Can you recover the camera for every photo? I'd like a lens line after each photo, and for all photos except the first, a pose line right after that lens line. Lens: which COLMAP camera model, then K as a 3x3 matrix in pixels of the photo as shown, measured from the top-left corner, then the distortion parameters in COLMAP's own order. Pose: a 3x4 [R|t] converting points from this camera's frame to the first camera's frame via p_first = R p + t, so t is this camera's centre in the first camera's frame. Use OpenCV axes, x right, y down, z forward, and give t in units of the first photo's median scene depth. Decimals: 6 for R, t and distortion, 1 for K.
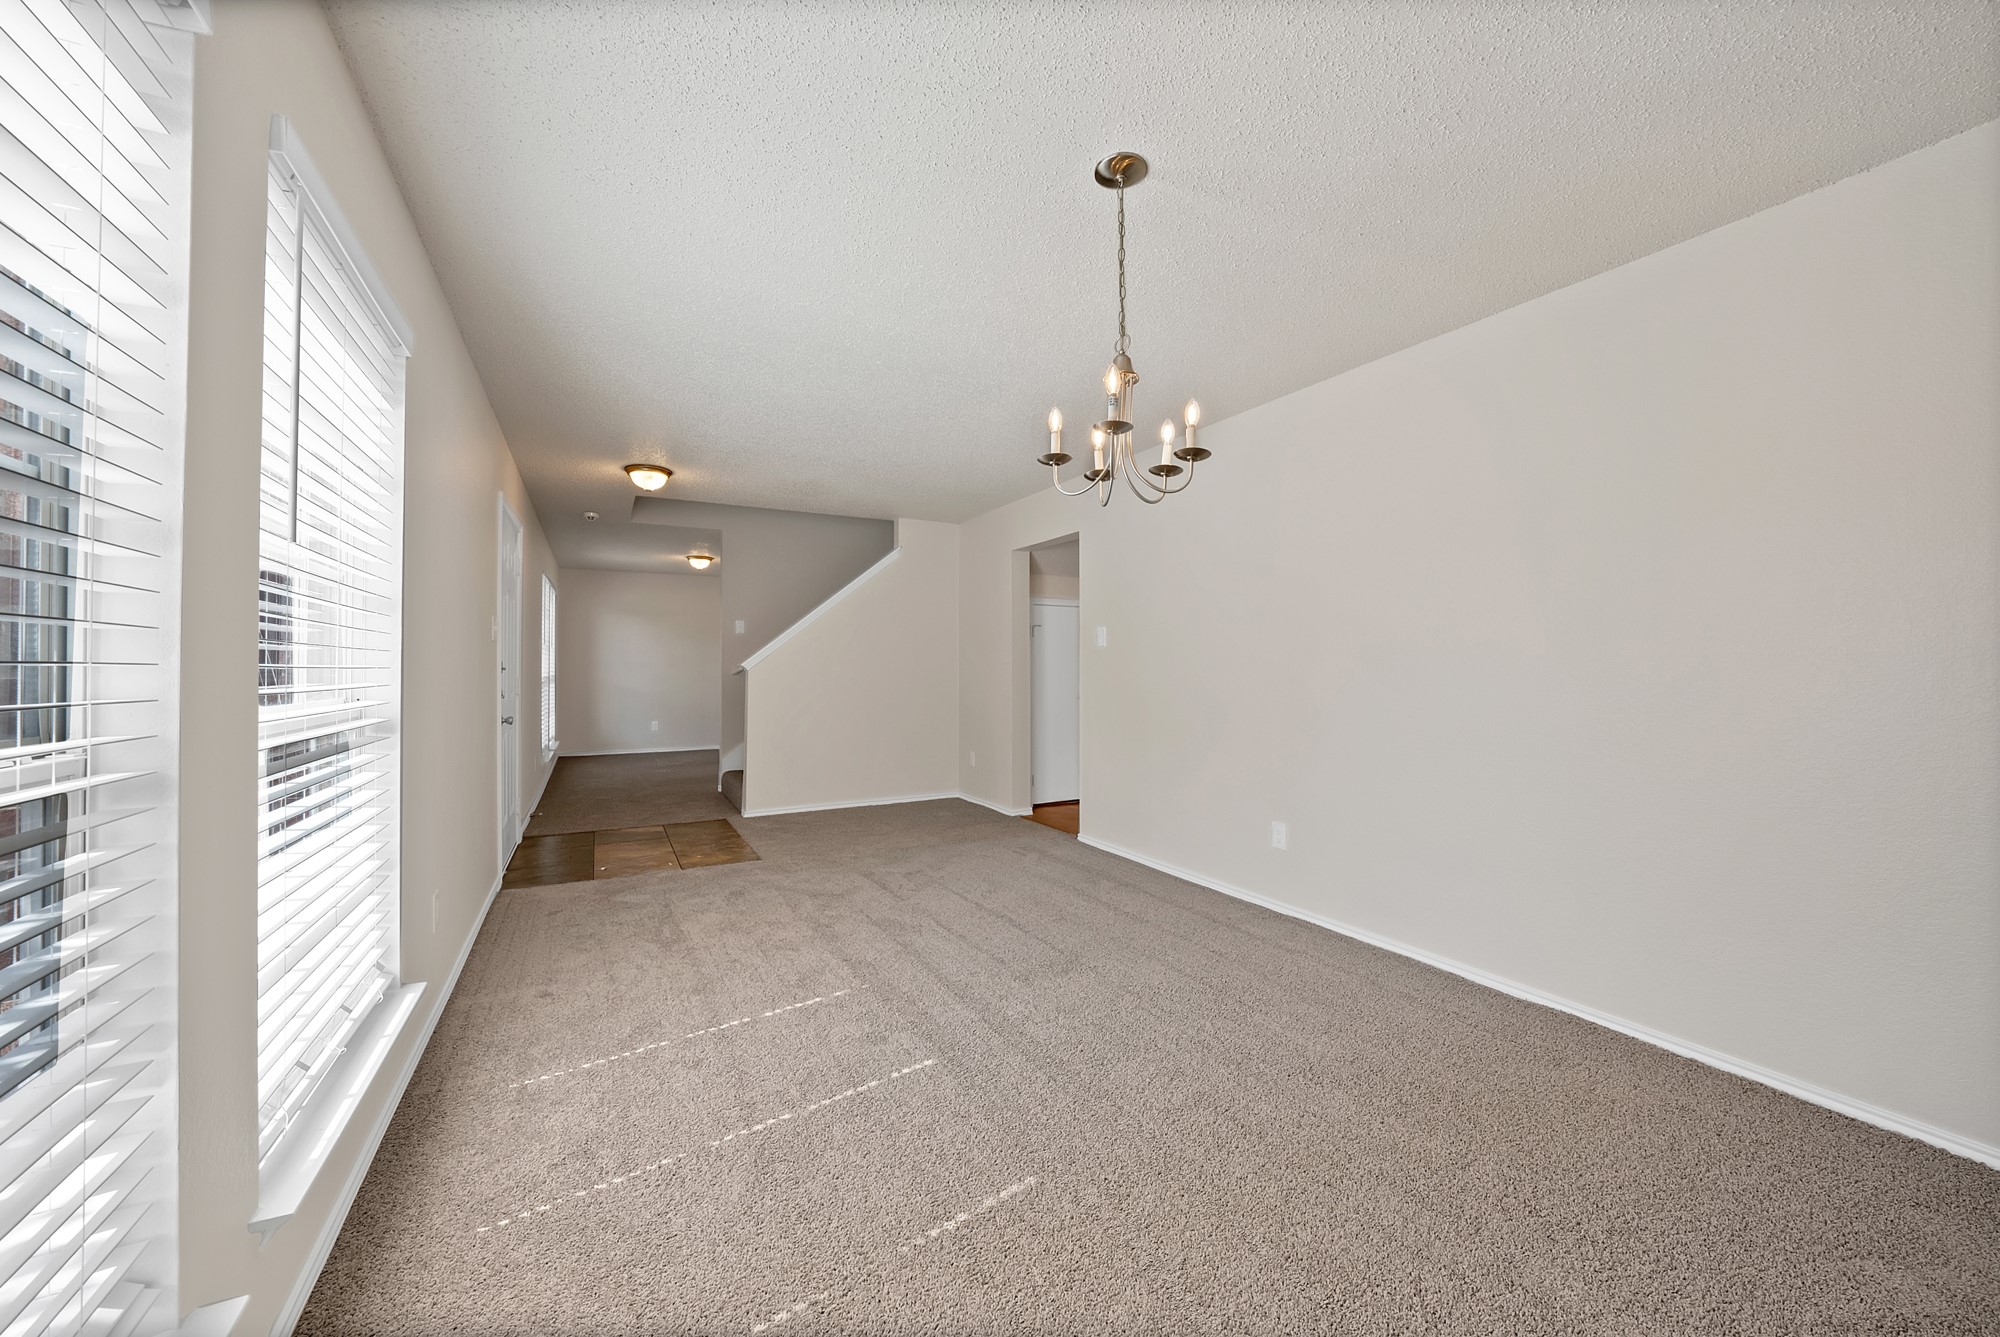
lens RADIAL K [[711.3, 0, 992.0], [0, 711.3, 663.3], [0, 0, 1]] dist [-0.015010, 0.000235]
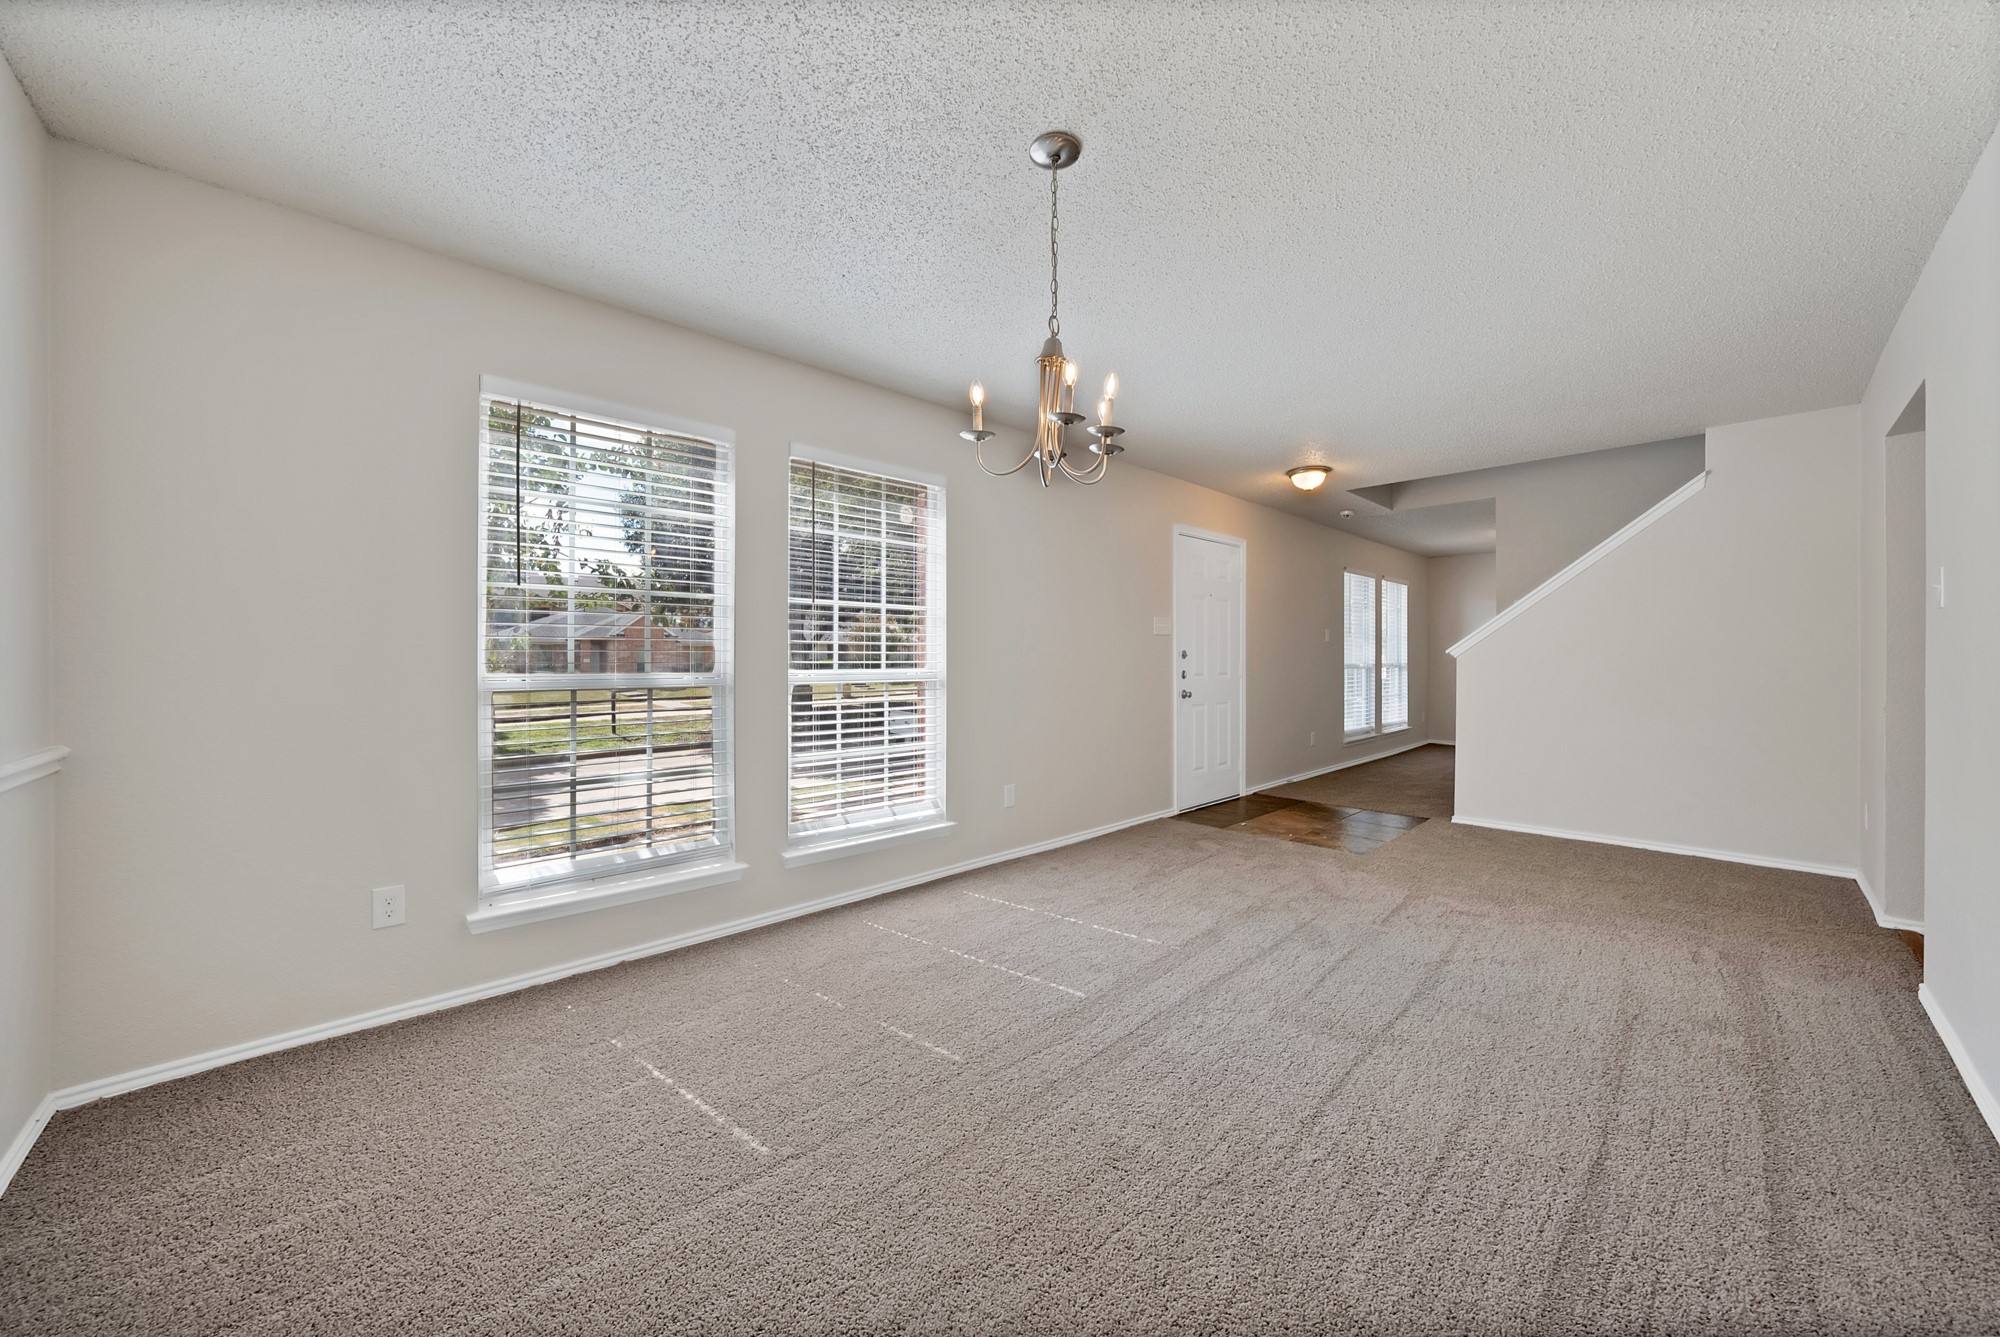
lens RADIAL K [[711.3, 0, 990.8], [0, 711.3, 667.6], [0, 0, 1]] dist [-0.015010, 0.000235]
pose [[0.256571, 0.009228, -0.966481, 0.596047], [0.009644, 0.999880, 0.012107, 0.009602], [0.966477, -0.012427, 0.256451, 0.345112]]
